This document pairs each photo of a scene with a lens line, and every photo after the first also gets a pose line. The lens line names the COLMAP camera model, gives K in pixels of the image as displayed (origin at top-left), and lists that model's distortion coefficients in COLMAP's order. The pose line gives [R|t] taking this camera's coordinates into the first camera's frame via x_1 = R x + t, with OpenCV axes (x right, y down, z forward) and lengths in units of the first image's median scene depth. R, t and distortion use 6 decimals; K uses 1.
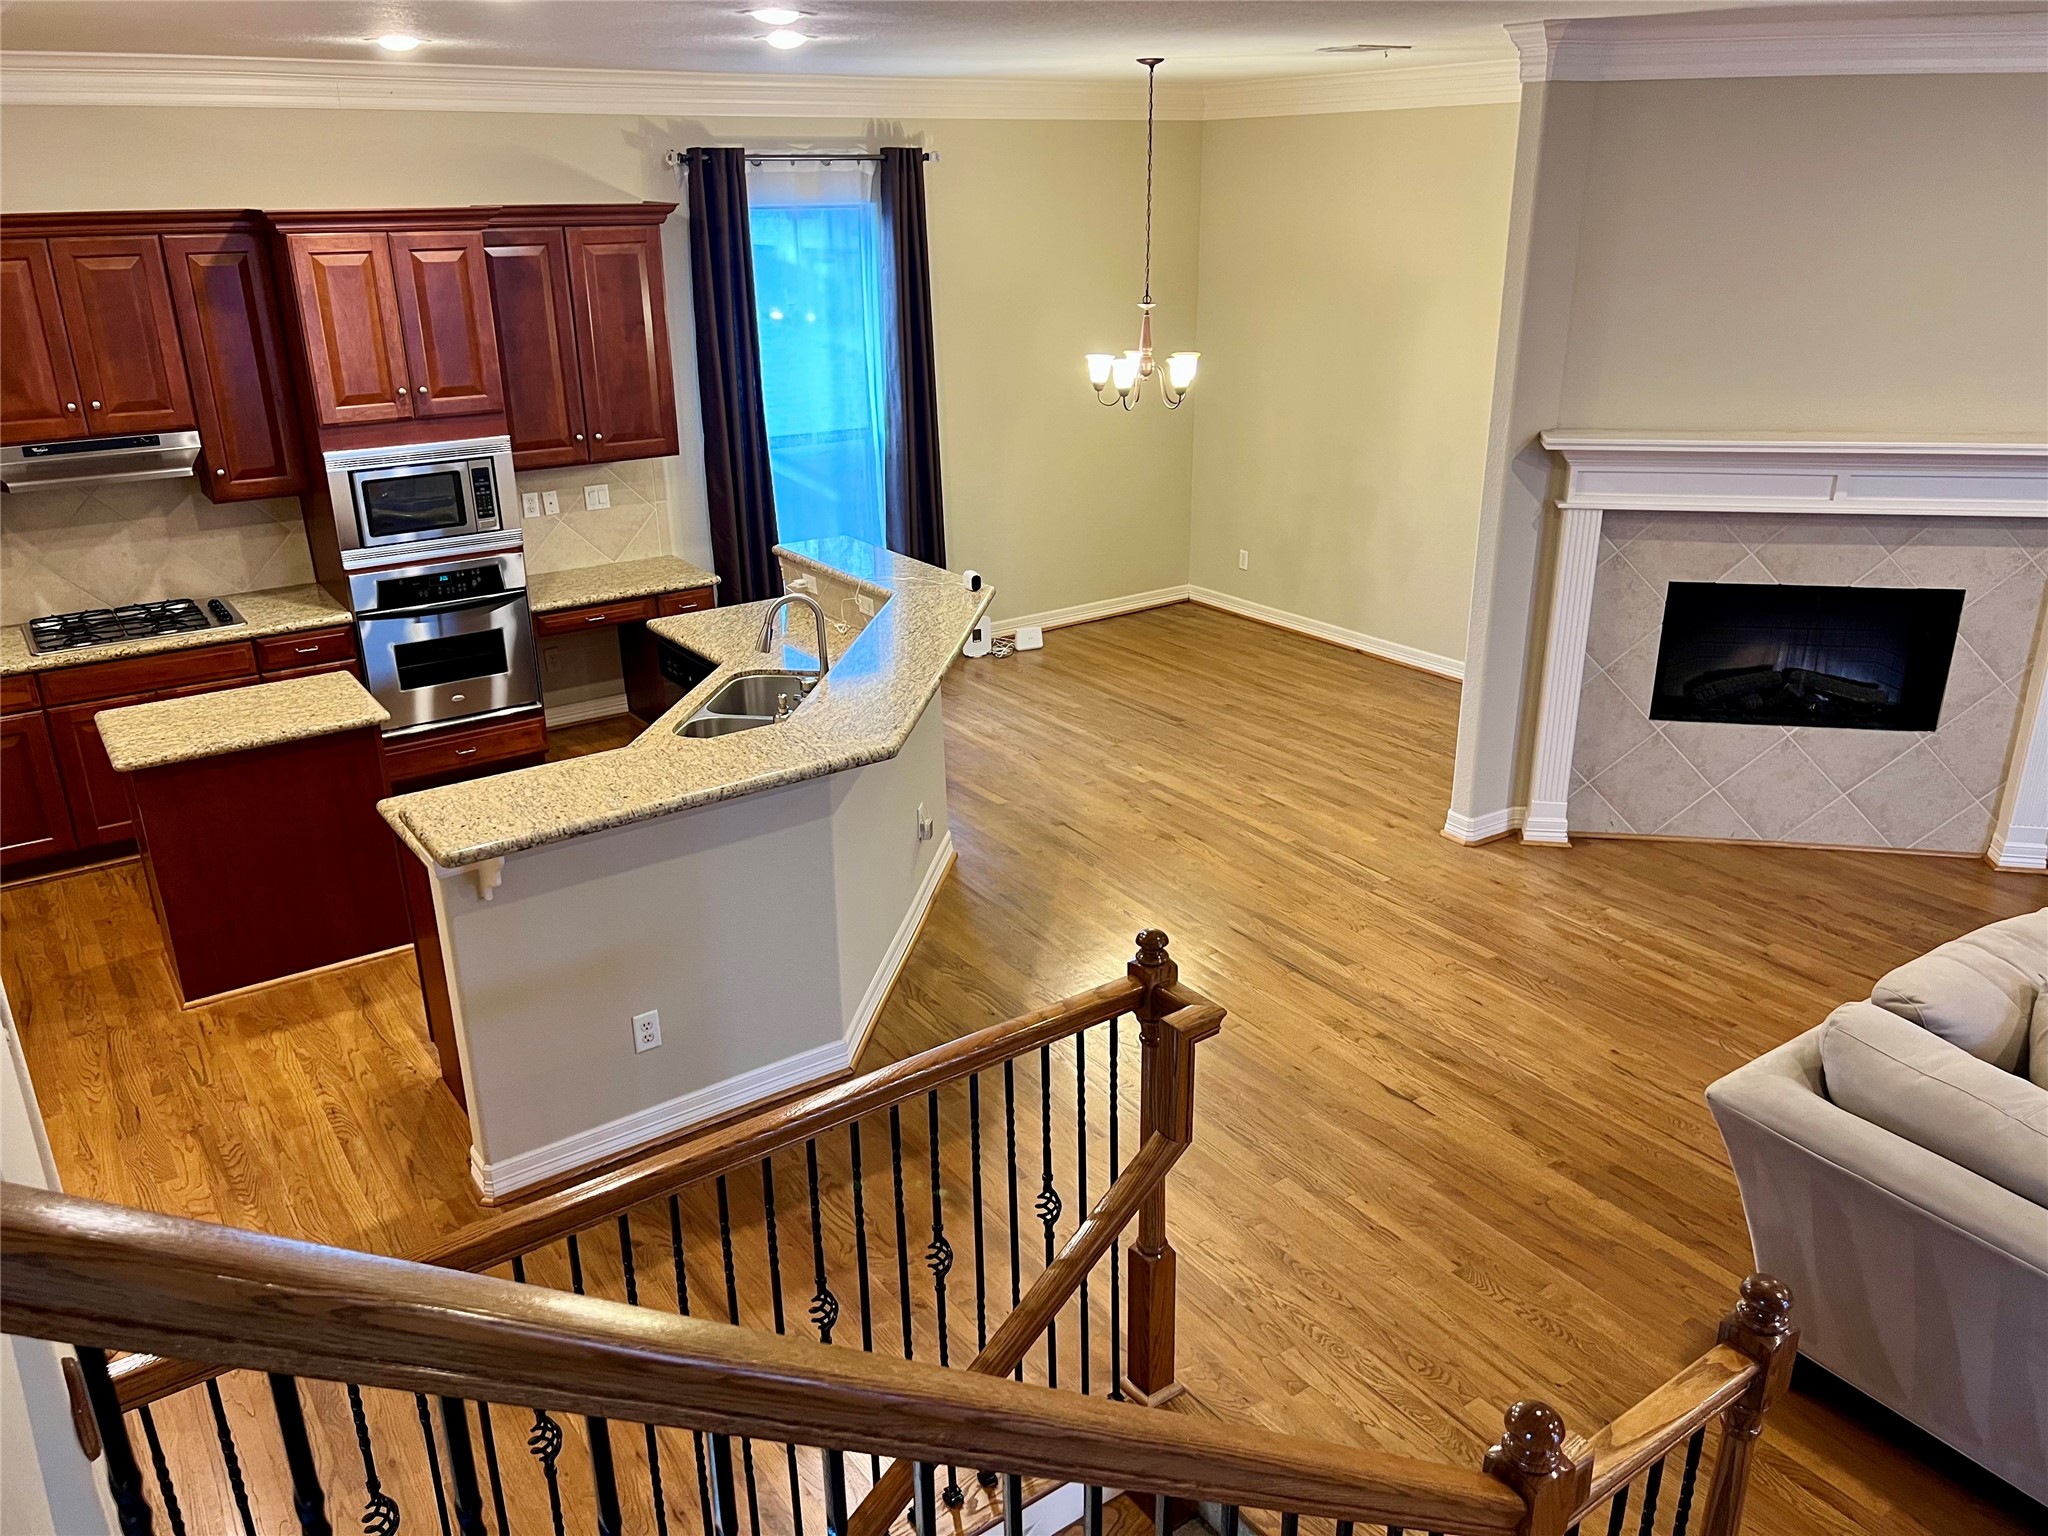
lens RADIAL K [[1534.9, 0, 1035.6], [0, 1534.9, 767.7], [0, 0, 1]] dist [0.065688, -0.069234]
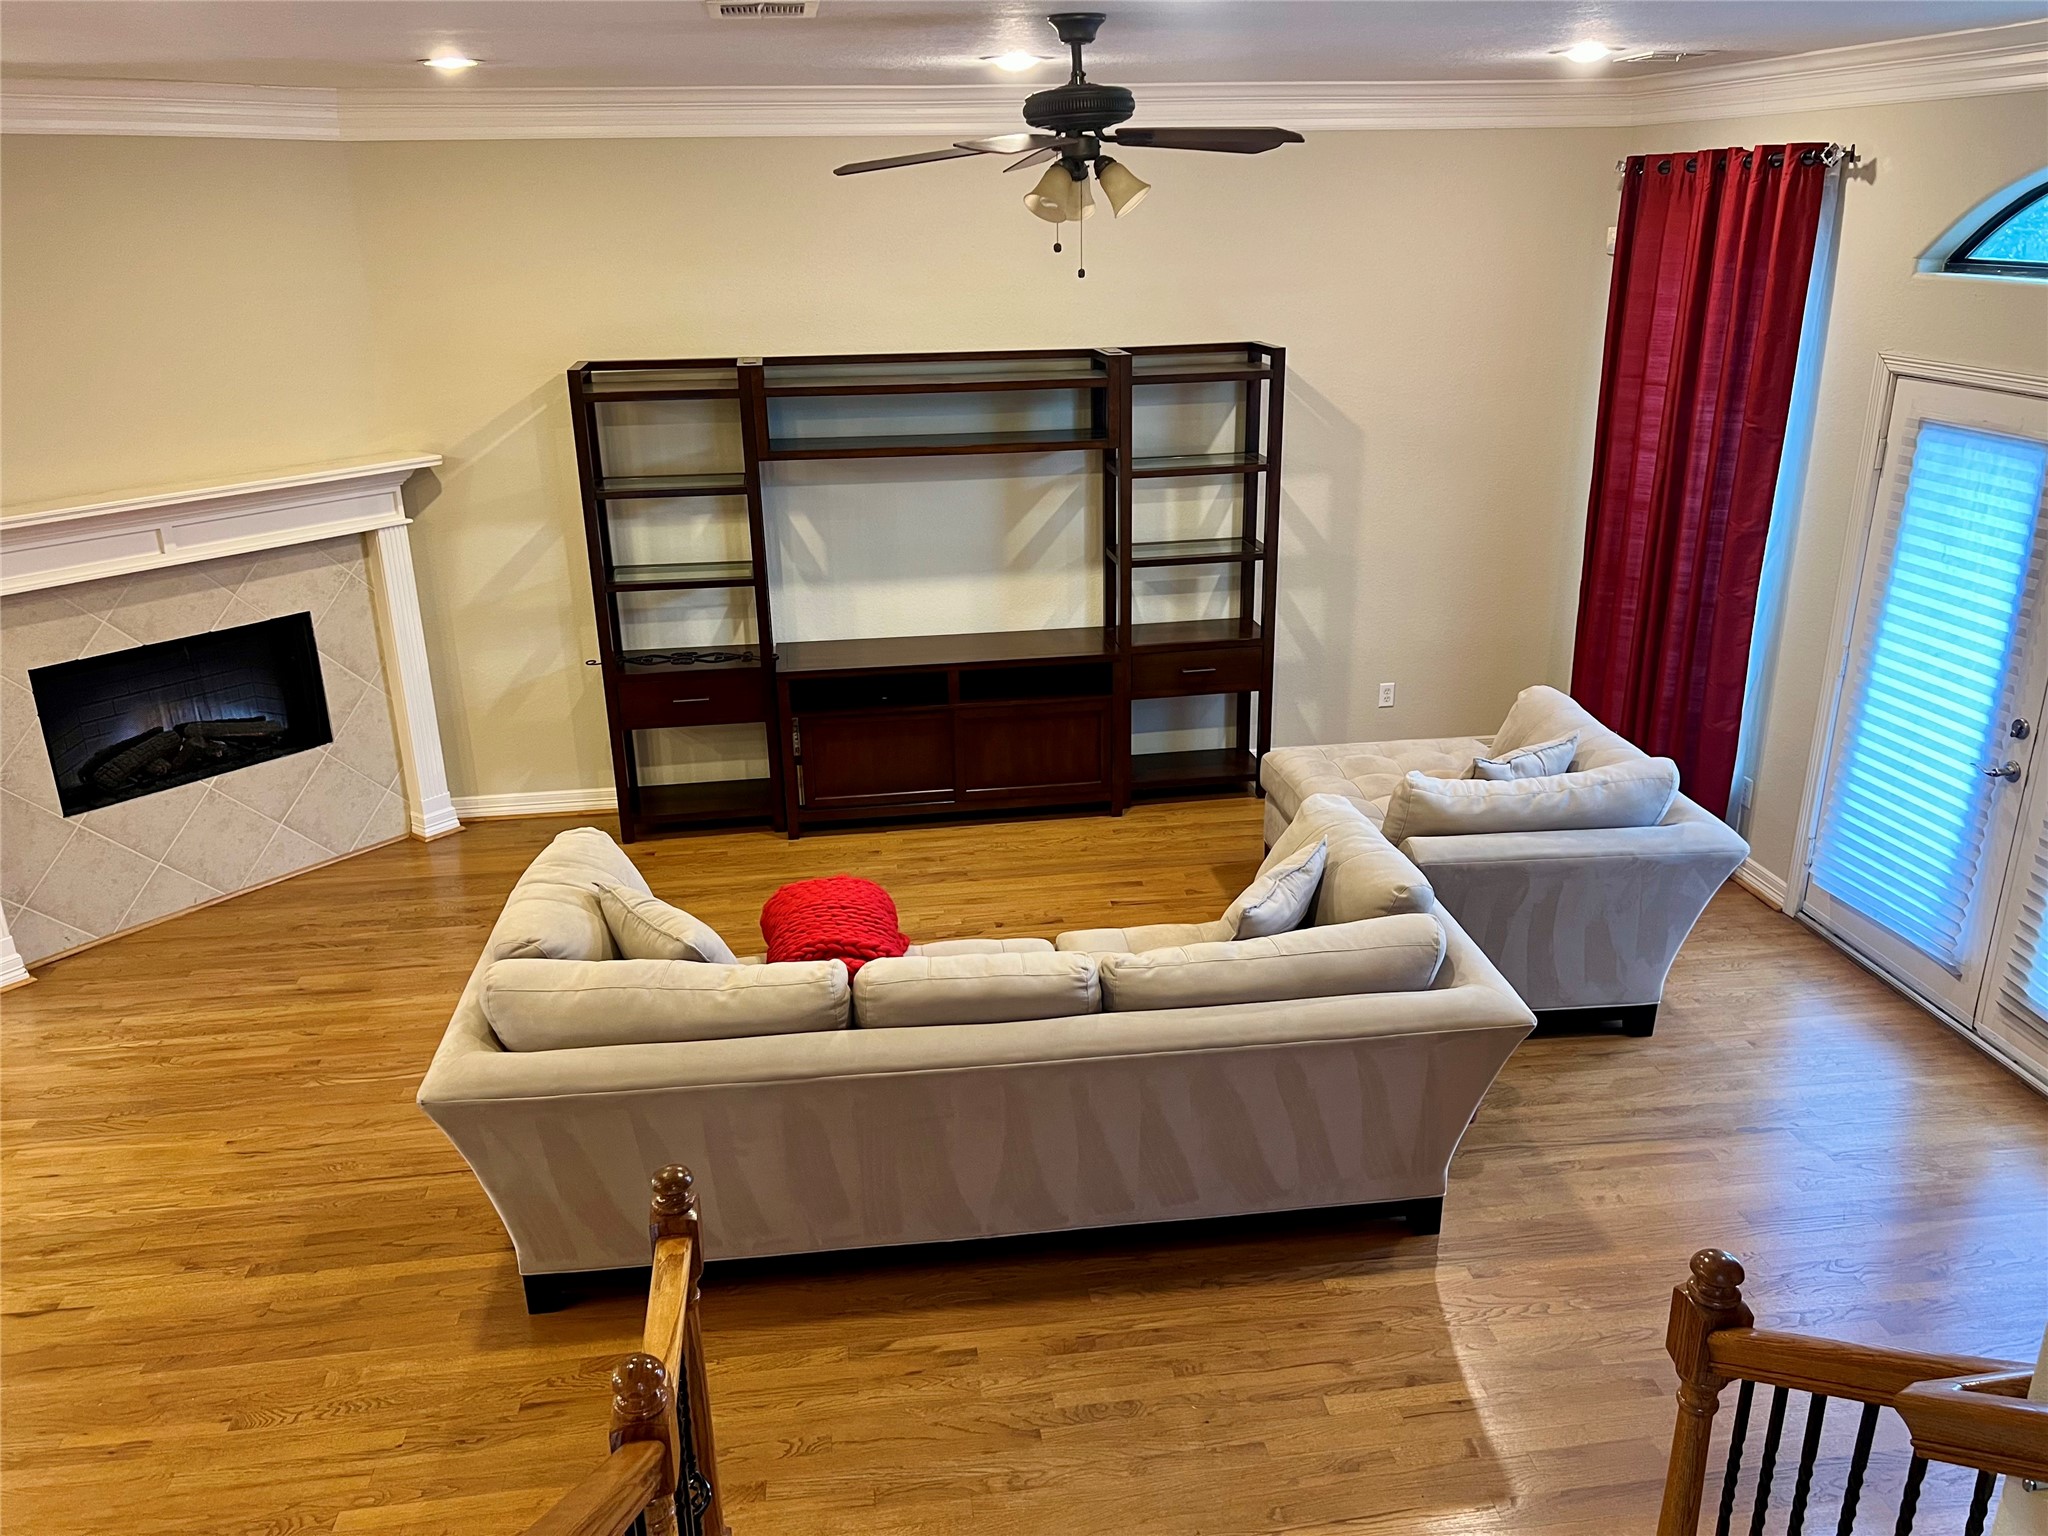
lens RADIAL K [[1534.9, 0, 1003.4], [0, 1534.9, 768.5], [0, 0, 1]] dist [0.065688, -0.069234]
pose [[0.474945, -0.298528, 0.827834, -0.109548], [0.327526, 0.933087, 0.148576, -0.015248], [-0.816795, 0.200572, 0.540941, 0.045220]]
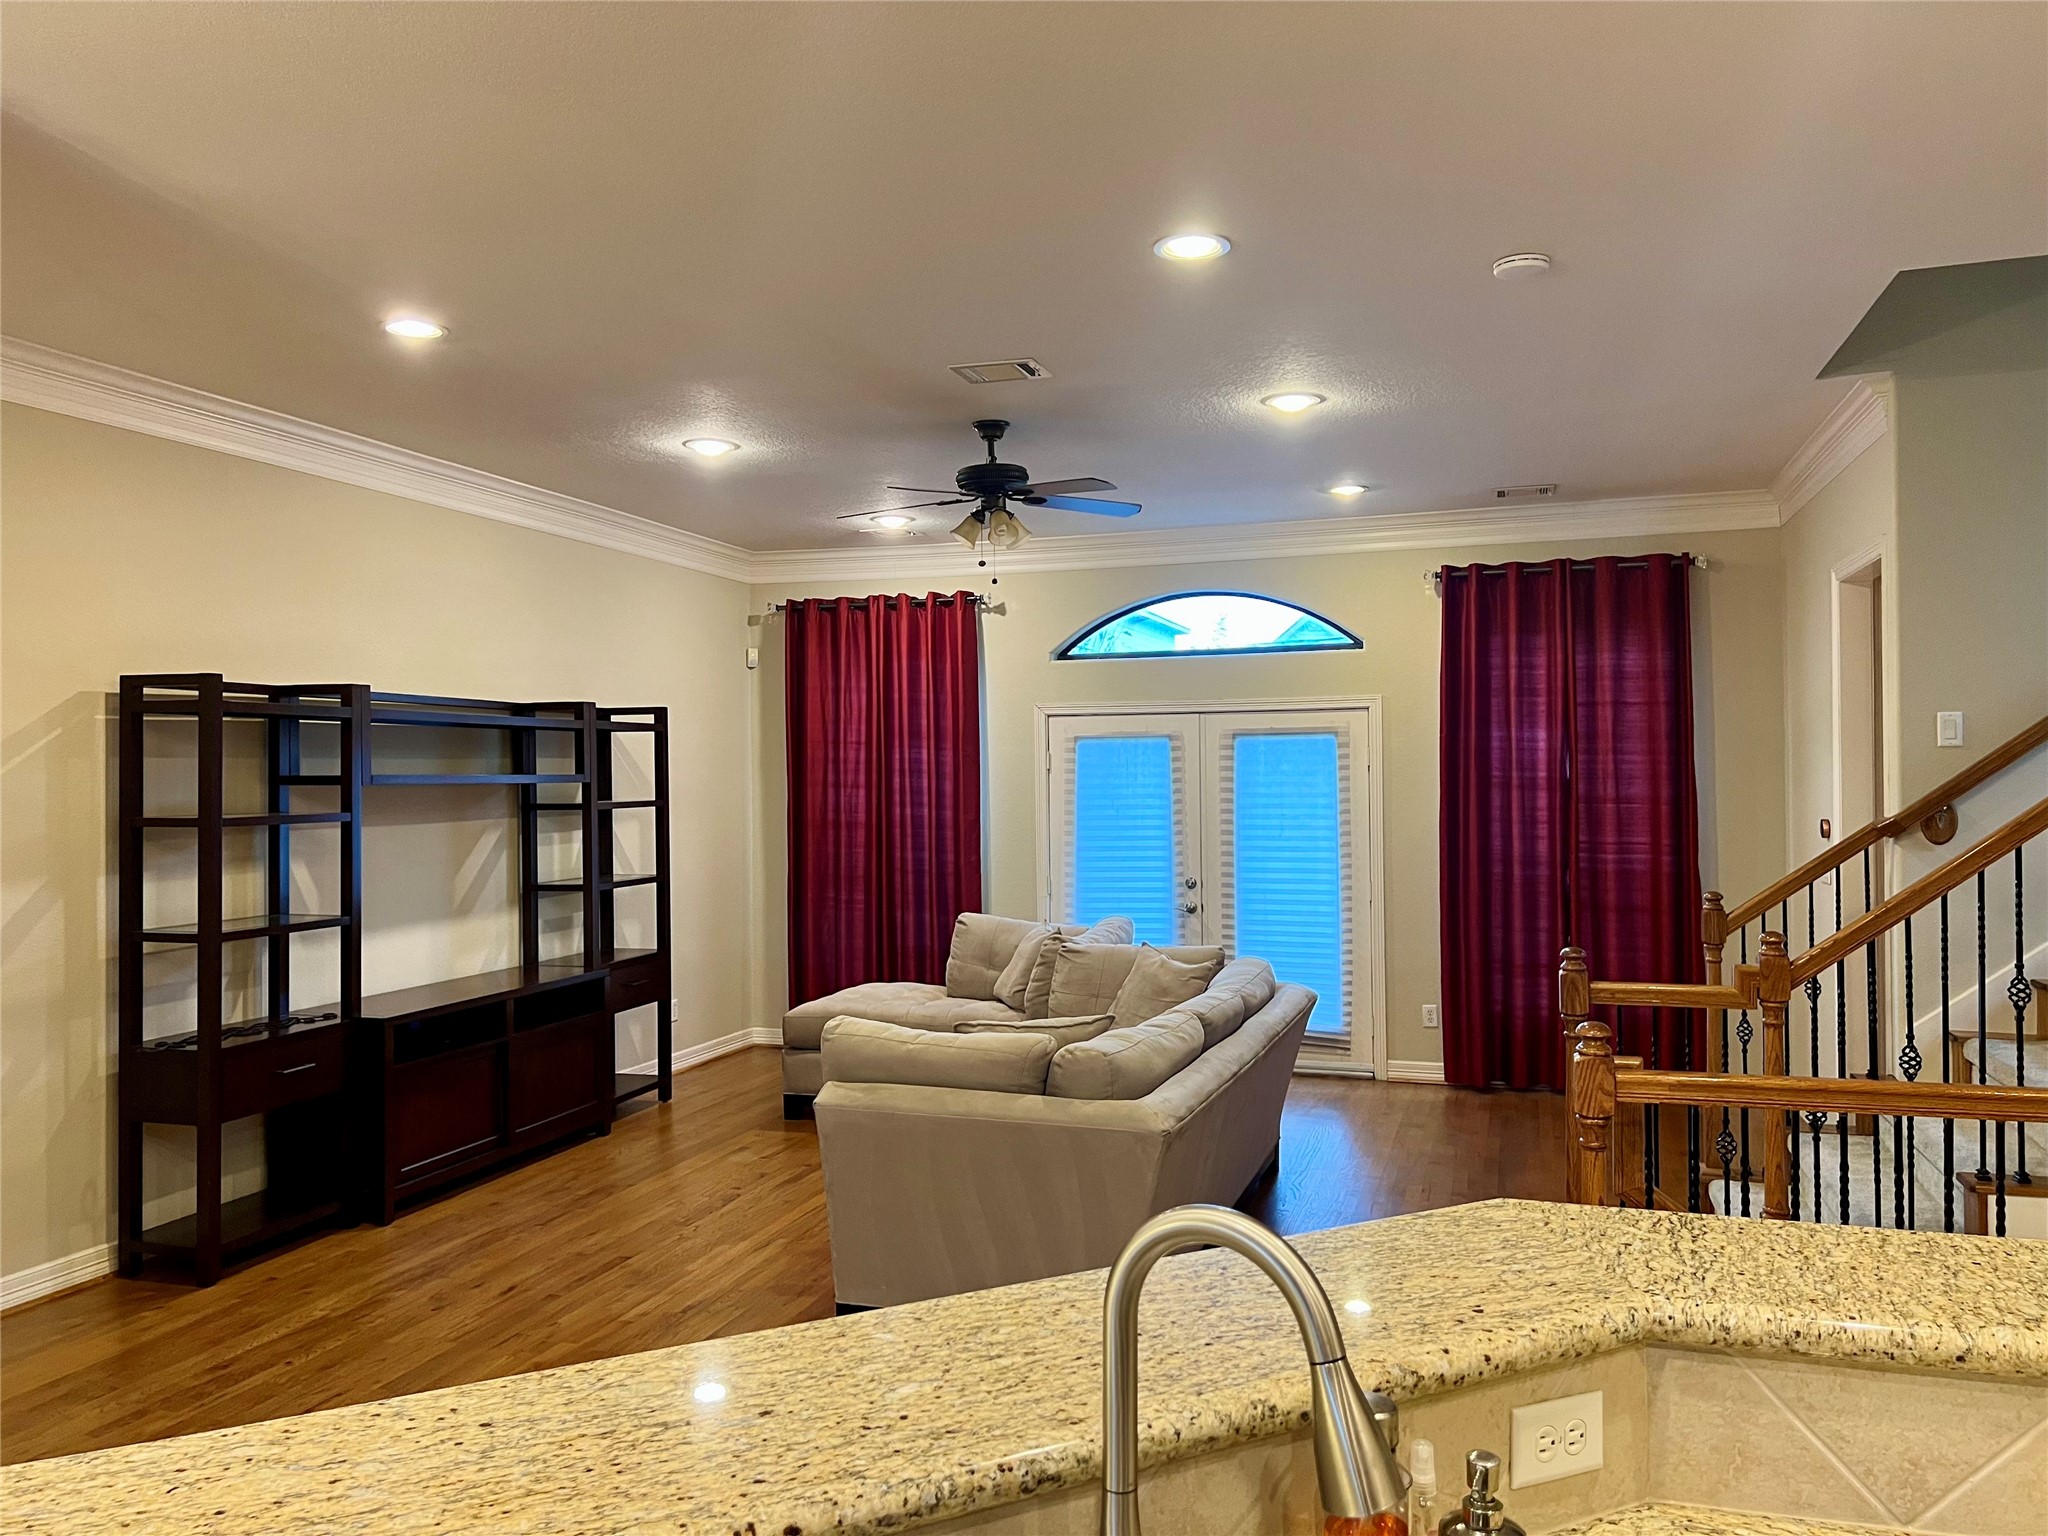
lens RADIAL K [[1534.9, 0, 1014.0], [0, 1534.9, 771.9], [0, 0, 1]] dist [0.065688, -0.069234]
pose [[-0.591924, 0.013881, 0.805874, -0.295378], [0.300464, 0.931580, 0.204648, -0.211304], [-0.747895, 0.363272, -0.555595, 1.030105]]
